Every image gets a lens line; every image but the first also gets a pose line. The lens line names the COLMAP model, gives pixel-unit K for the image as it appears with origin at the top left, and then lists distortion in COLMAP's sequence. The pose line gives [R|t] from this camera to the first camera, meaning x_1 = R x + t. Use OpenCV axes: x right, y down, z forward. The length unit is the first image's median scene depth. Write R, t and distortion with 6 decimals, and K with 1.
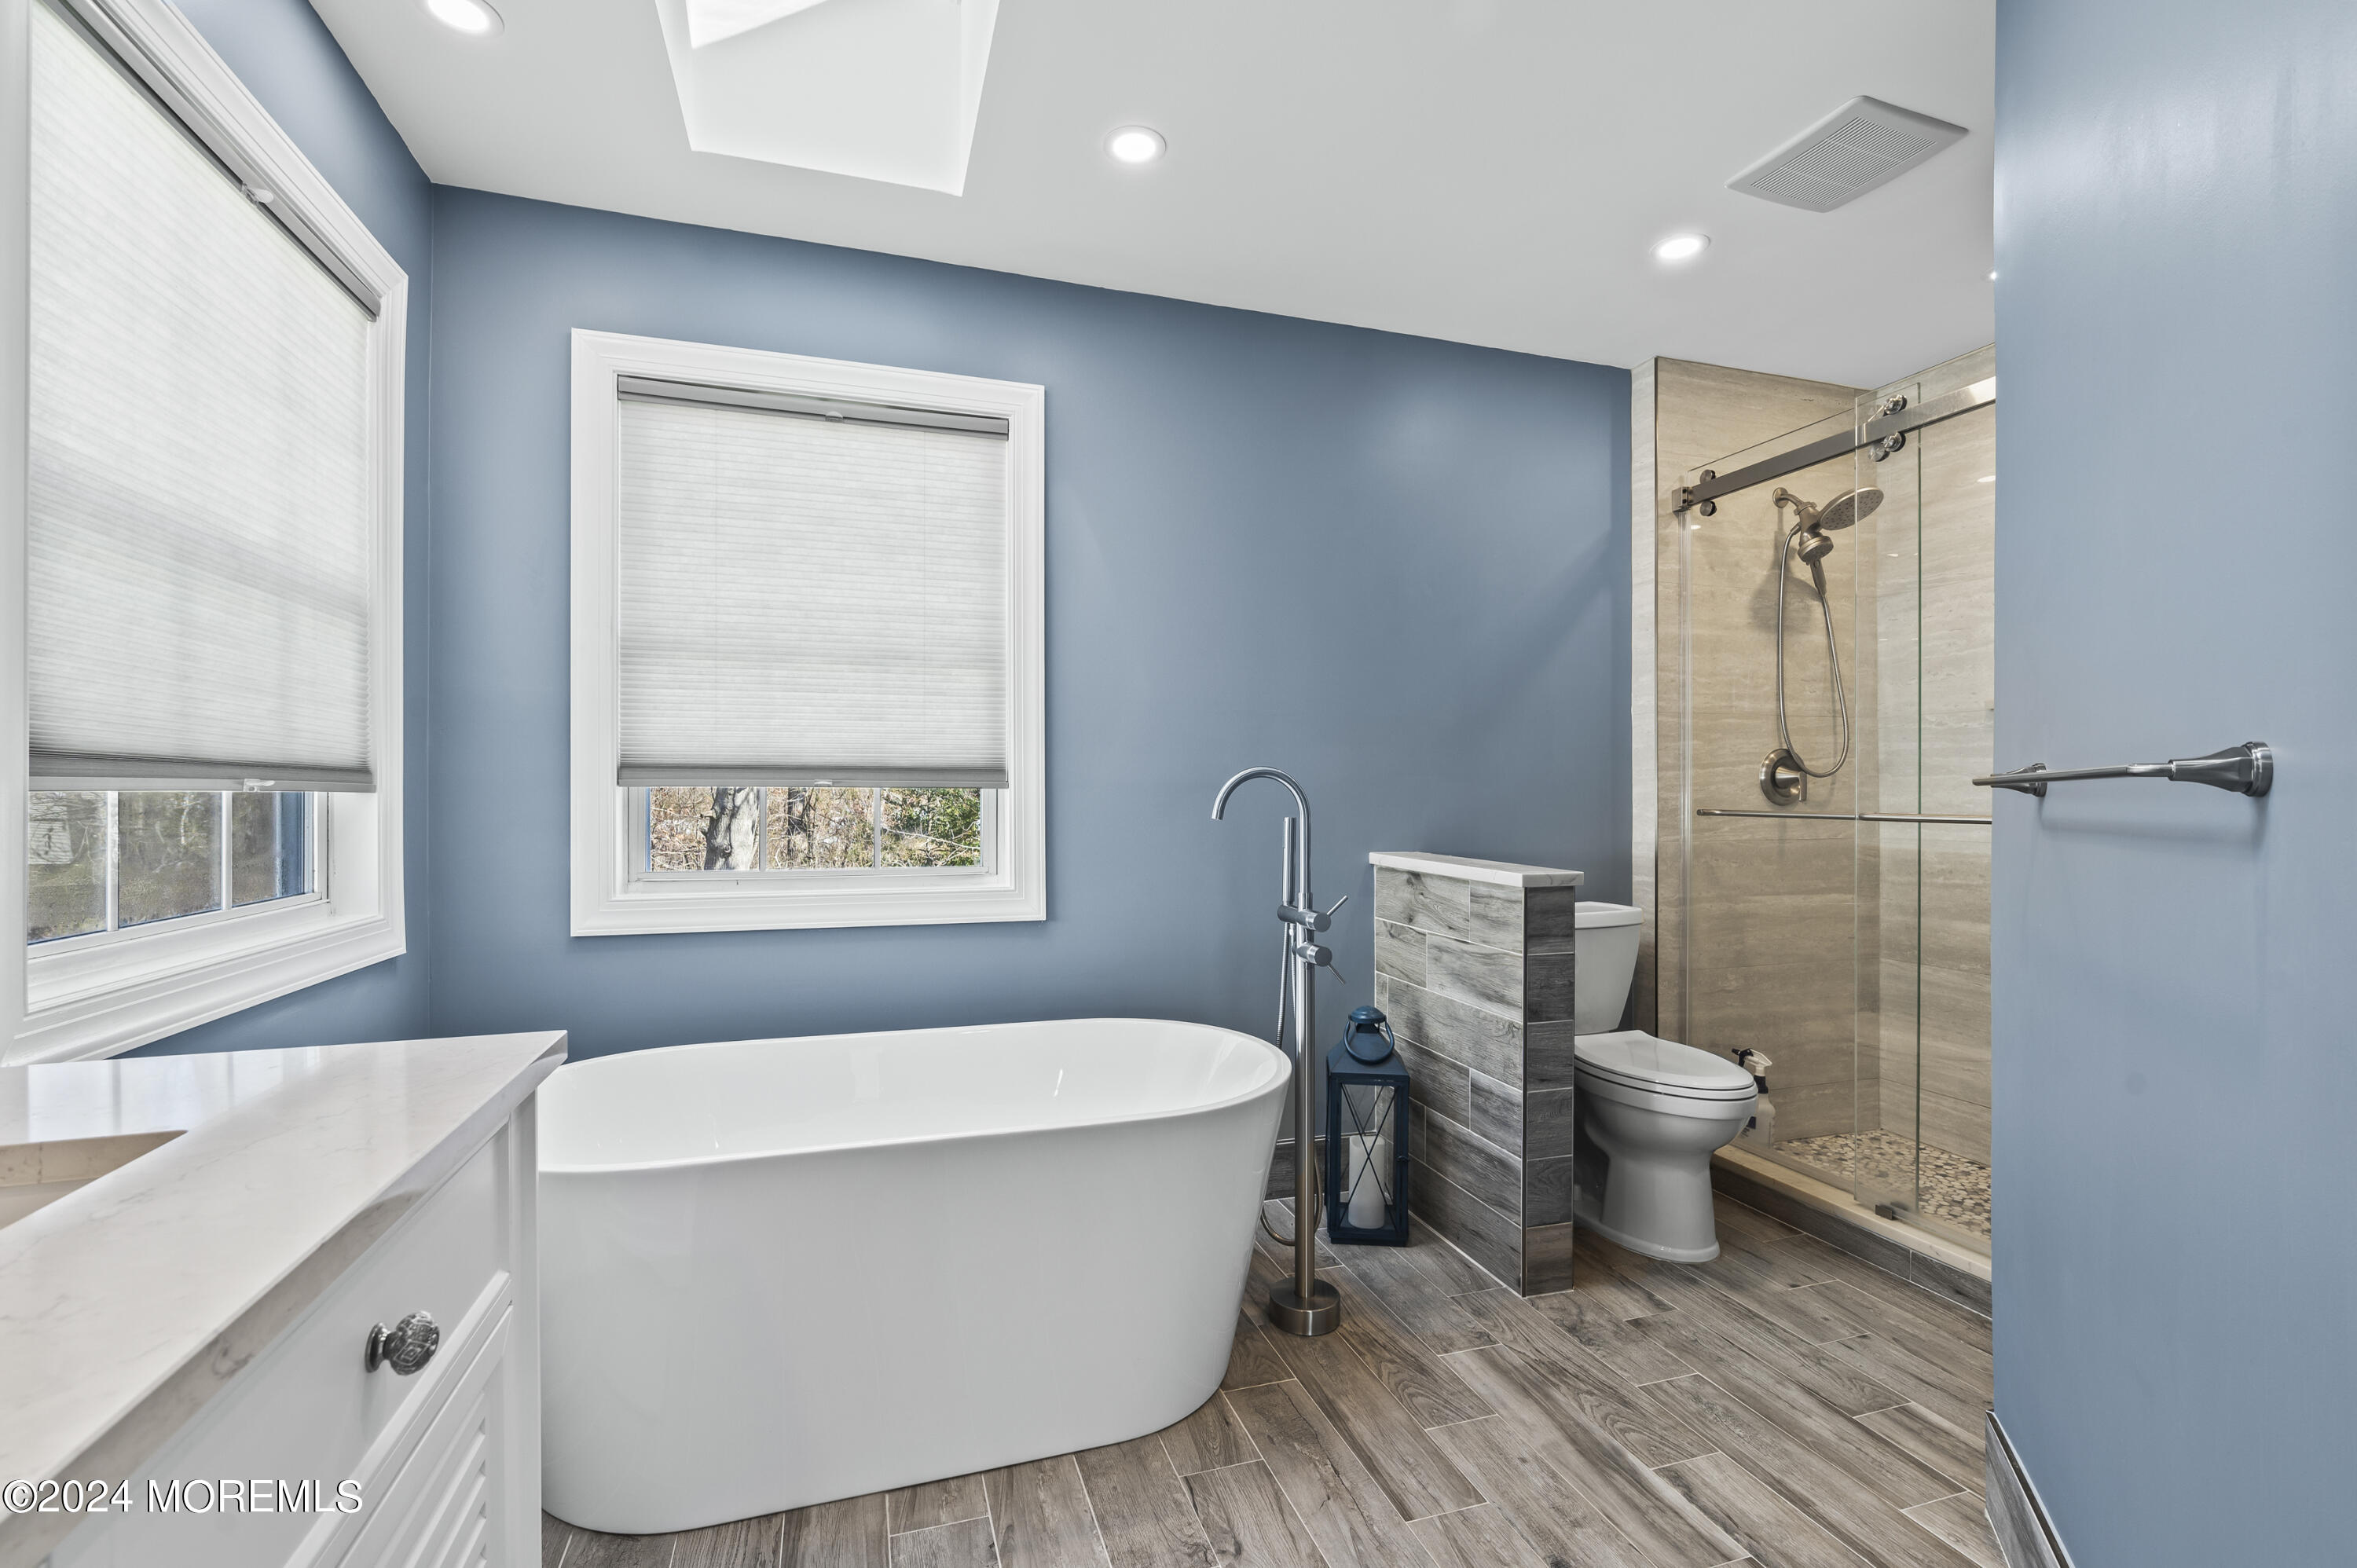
lens RADIAL K [[1037.0, 0, 1183.1], [0, 1037.0, 786.0], [0, 0, 1]] dist [-0.003927, -0.000085]
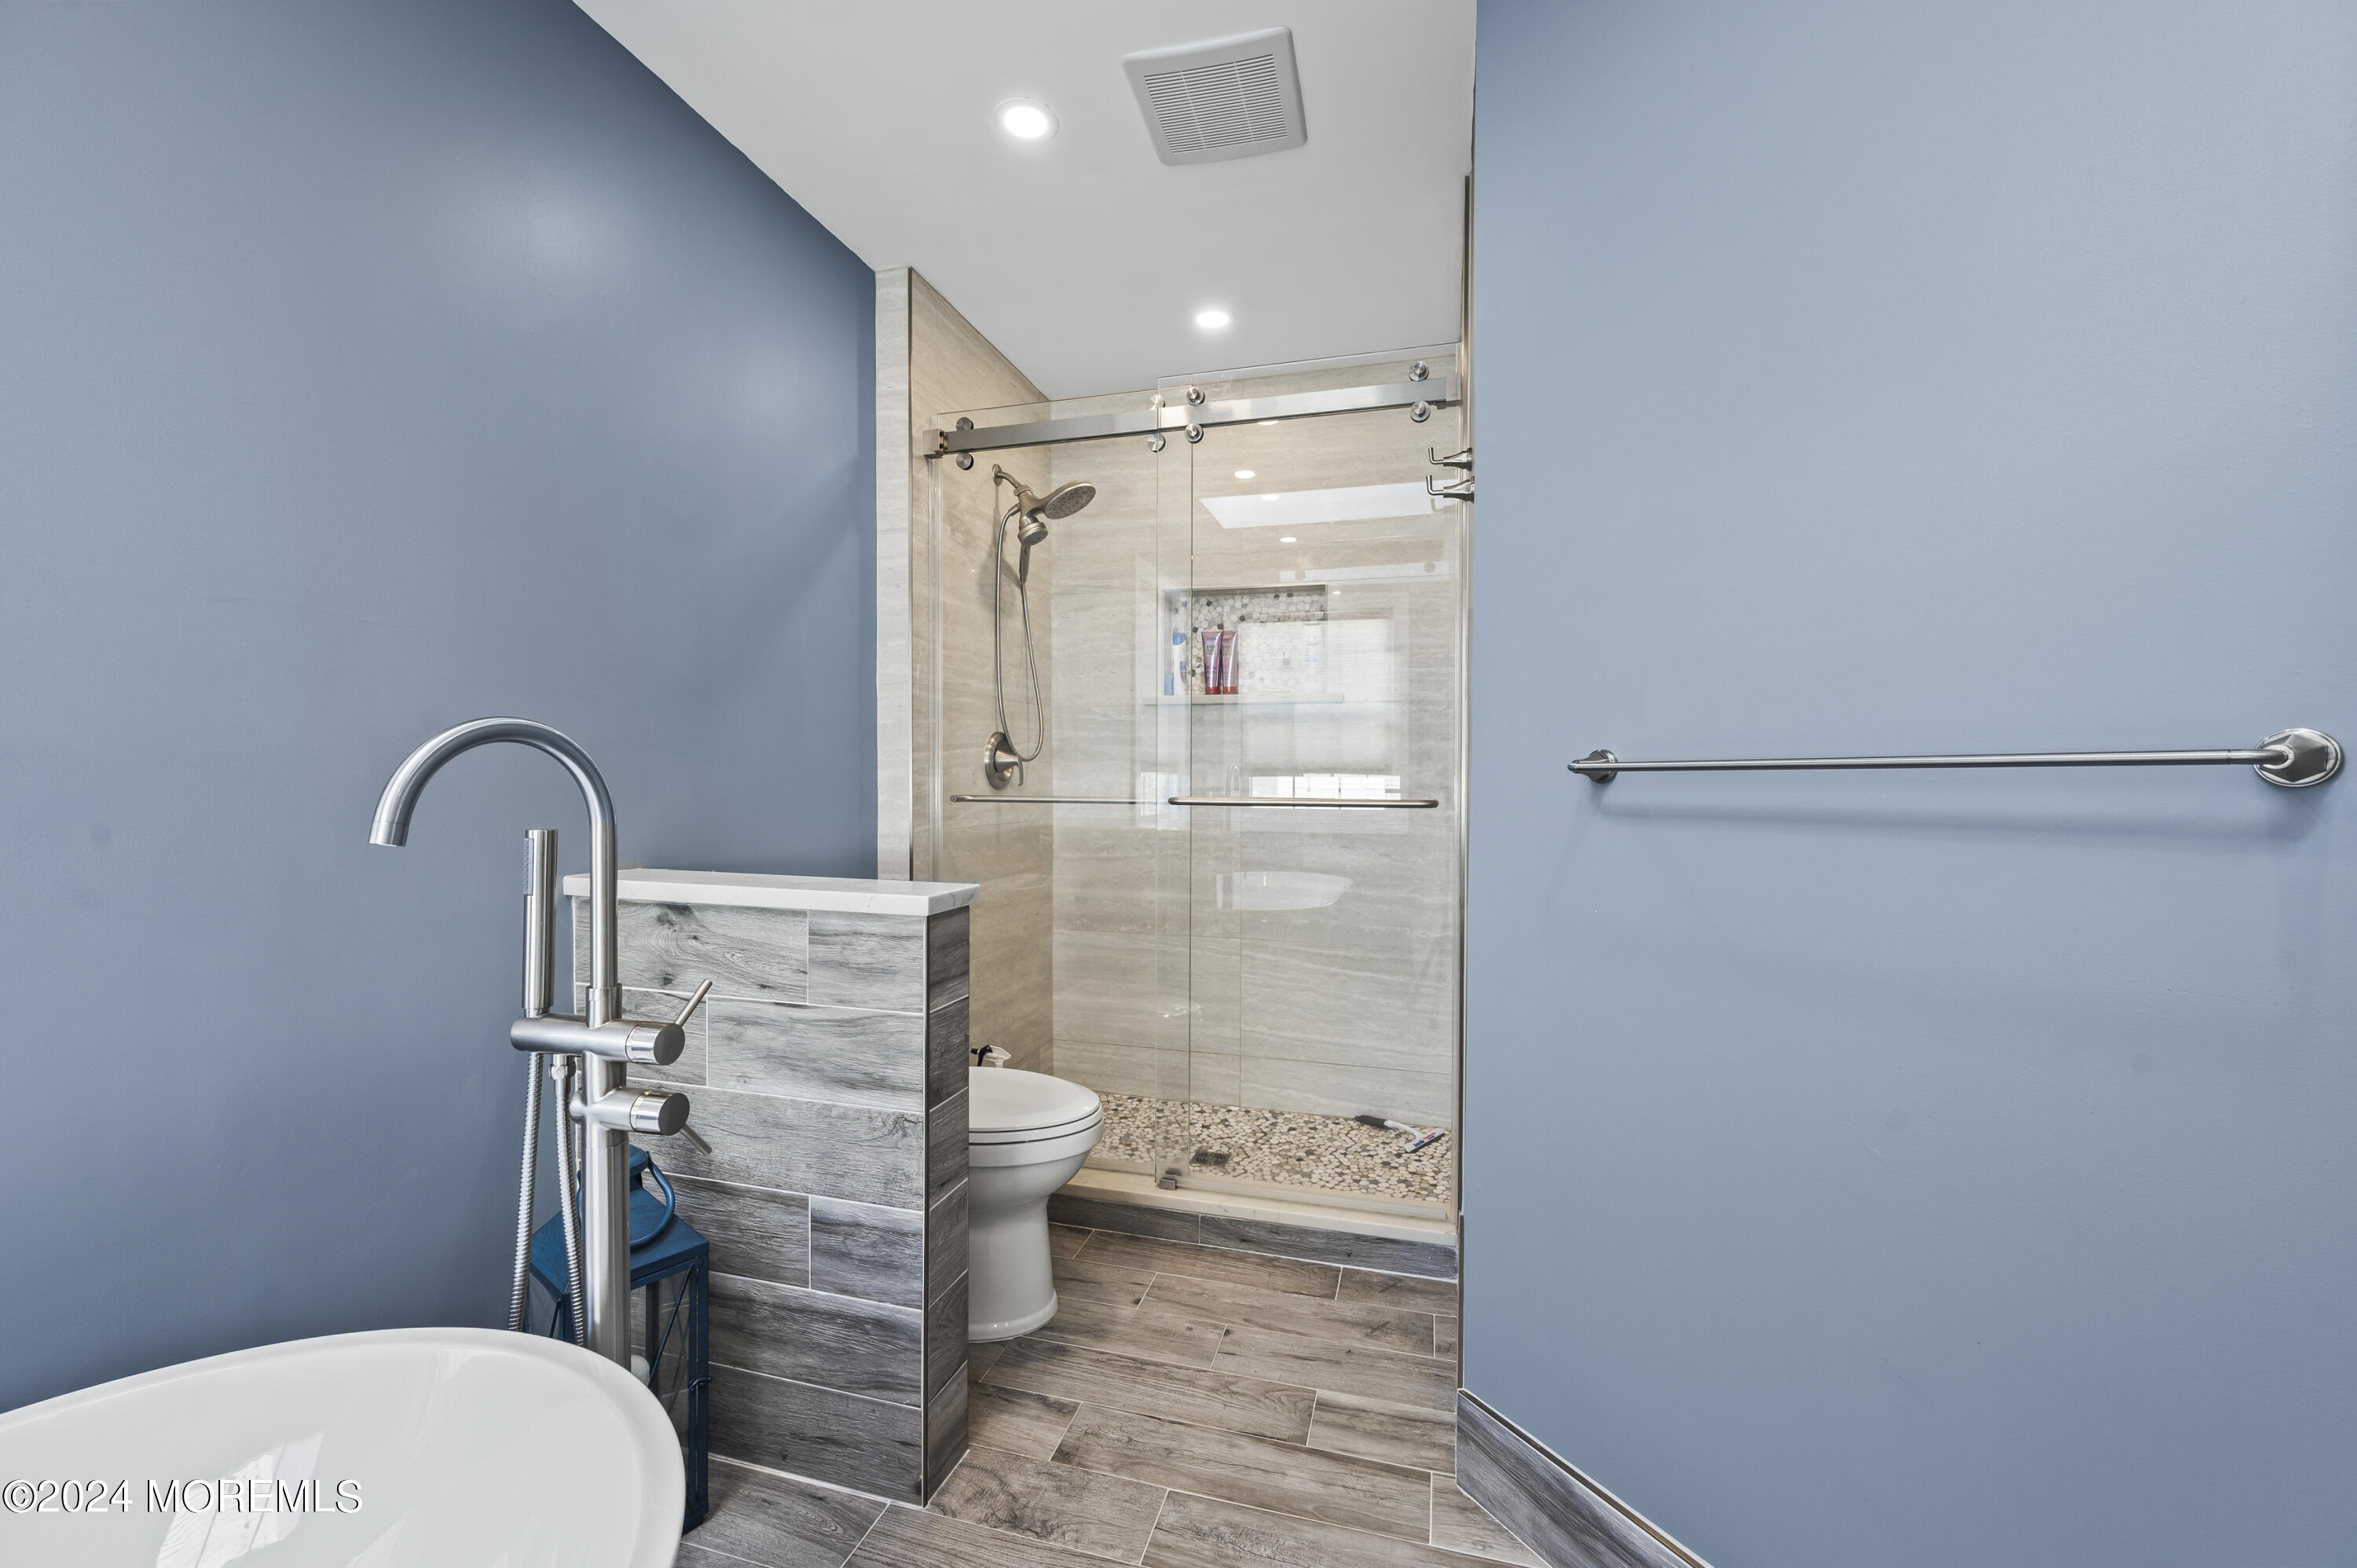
lens RADIAL K [[936.9, 0, 1198.1], [0, 936.9, 790.5], [0, 0, 1]] dist [0.001227, -0.000800]
pose [[0.551027, -0.011053, 0.834414, -0.082962], [-0.009327, 0.999768, 0.019403, 0.001004], [-0.834435, -0.018474, 0.550796, 0.478967]]
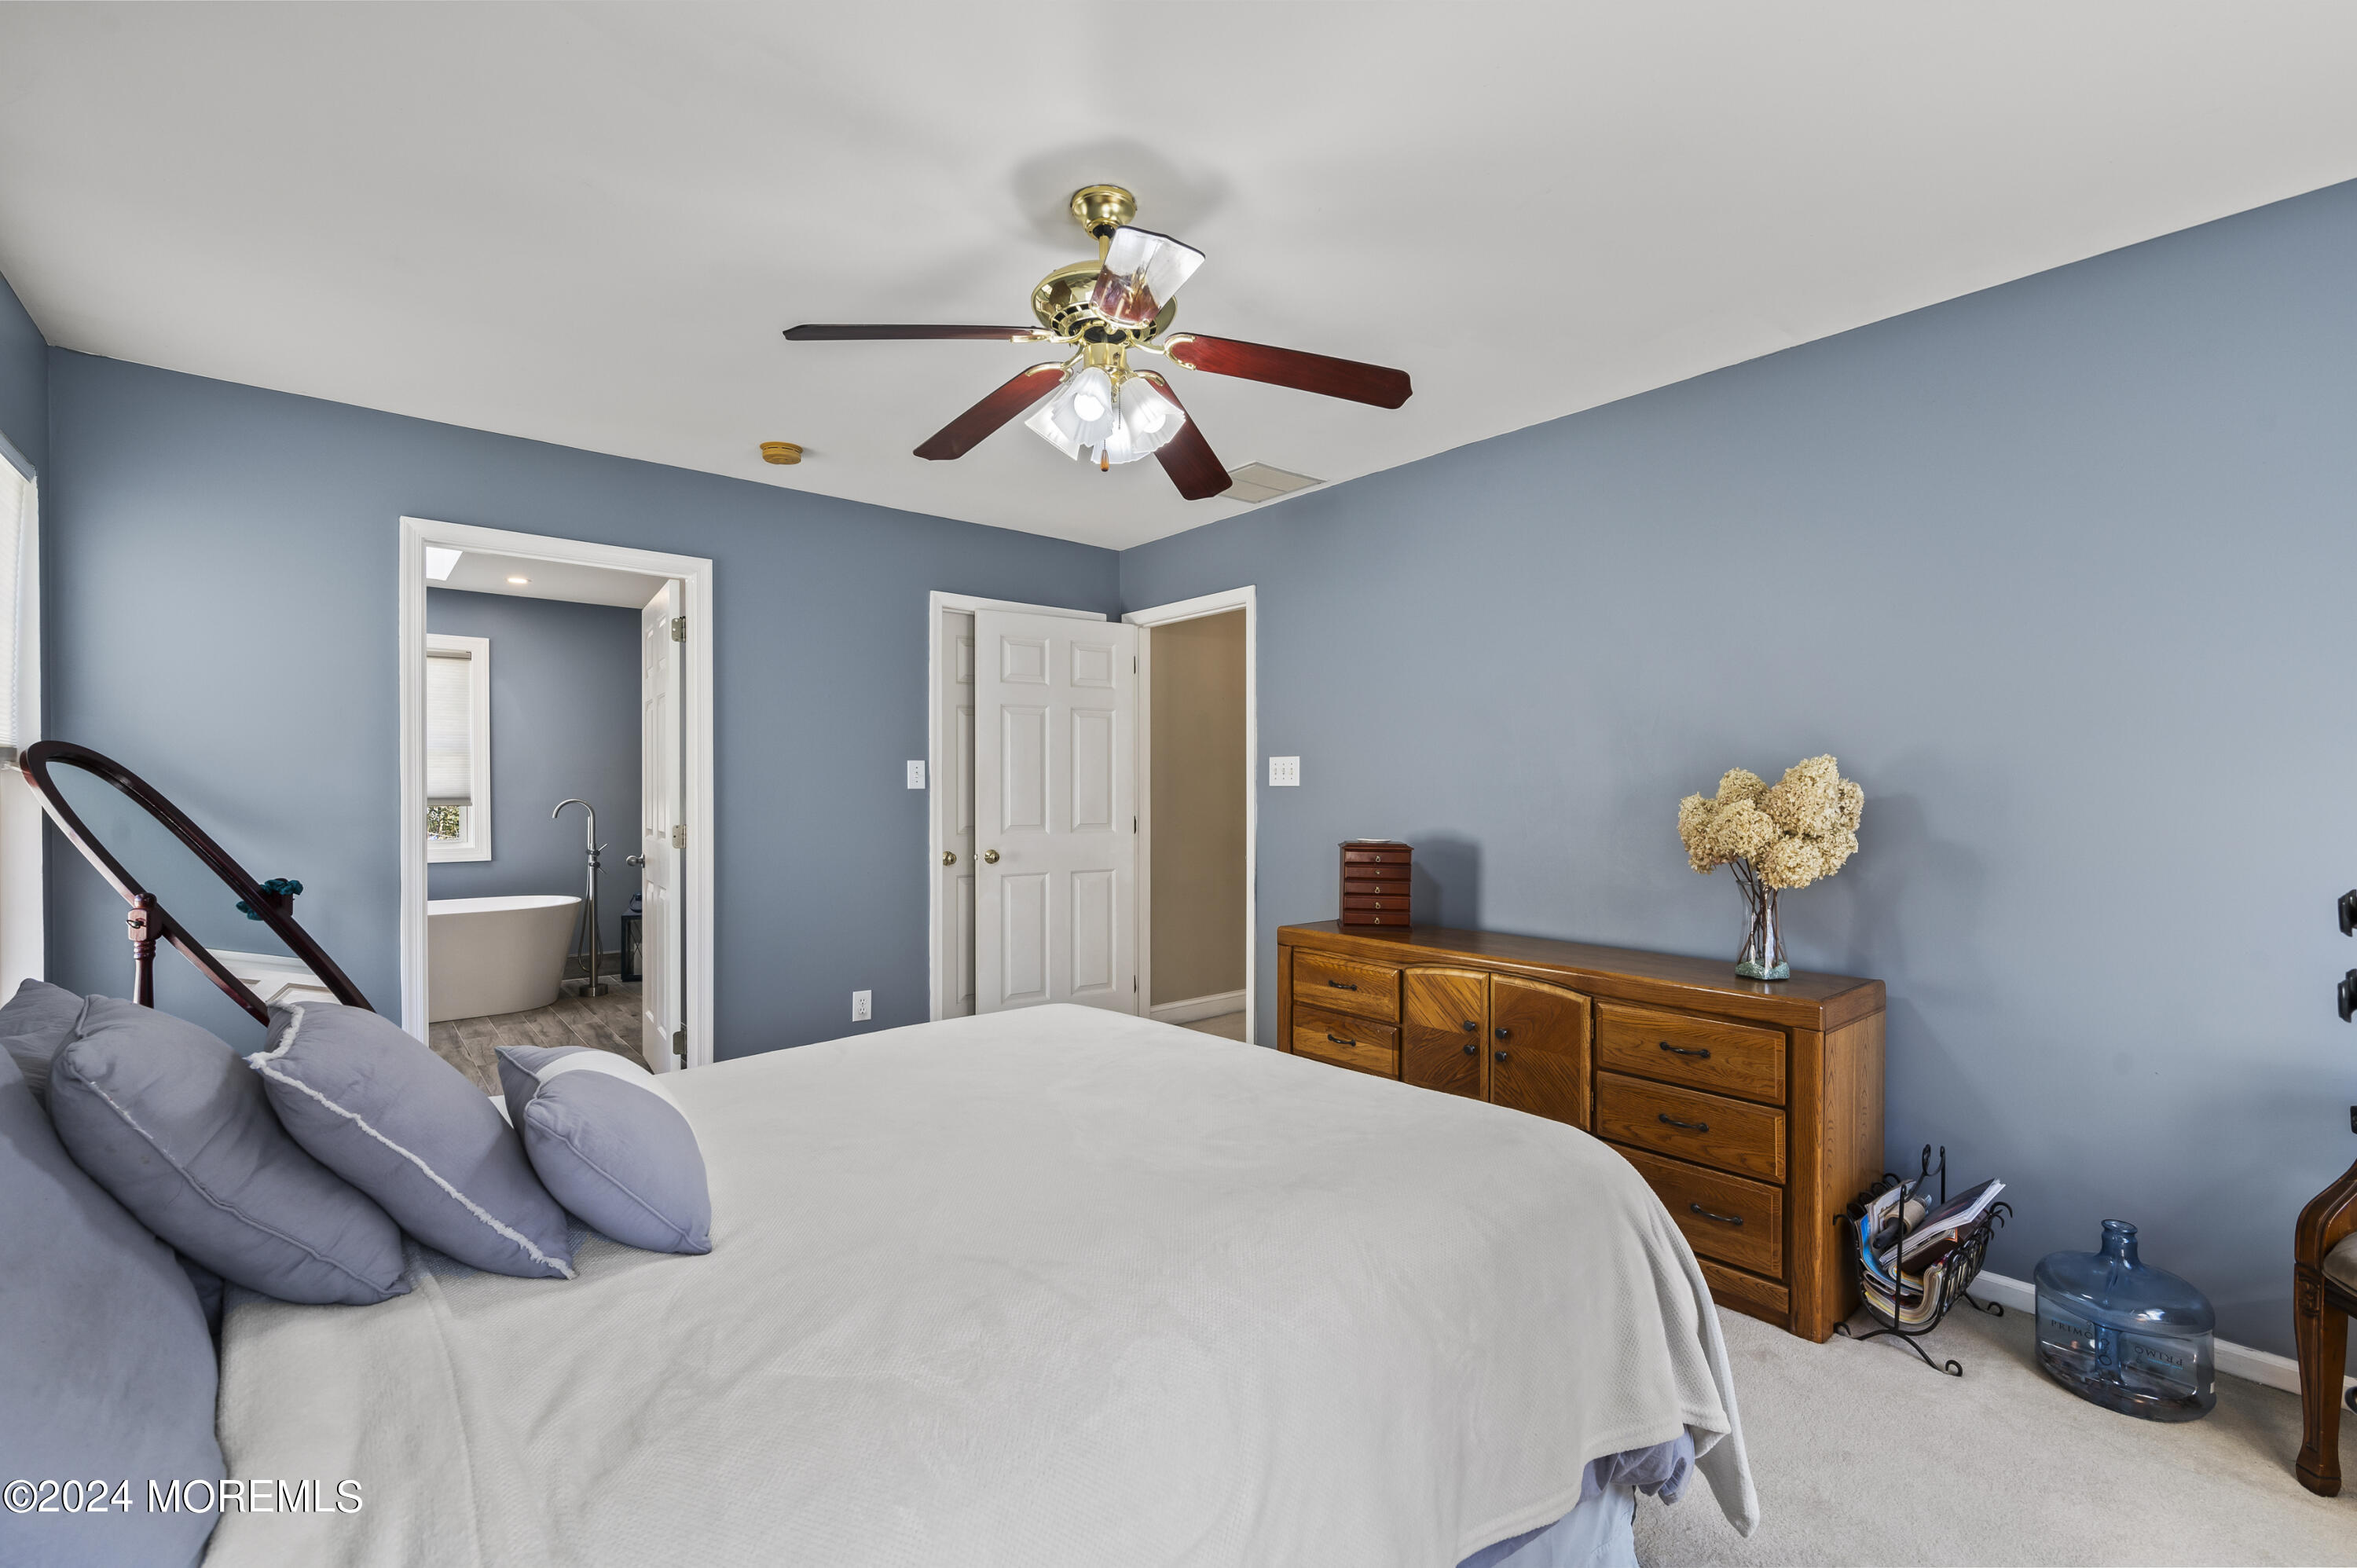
lens RADIAL K [[1037.0, 0, 1191.2], [0, 1037.0, 793.5], [0, 0, 1]] dist [-0.003927, -0.000085]
pose [[0.925445, -0.003723, 0.378864, 0.500277], [-0.003075, 0.999845, 0.017338, -0.078469], [-0.378870, -0.017210, 0.925290, -1.994818]]
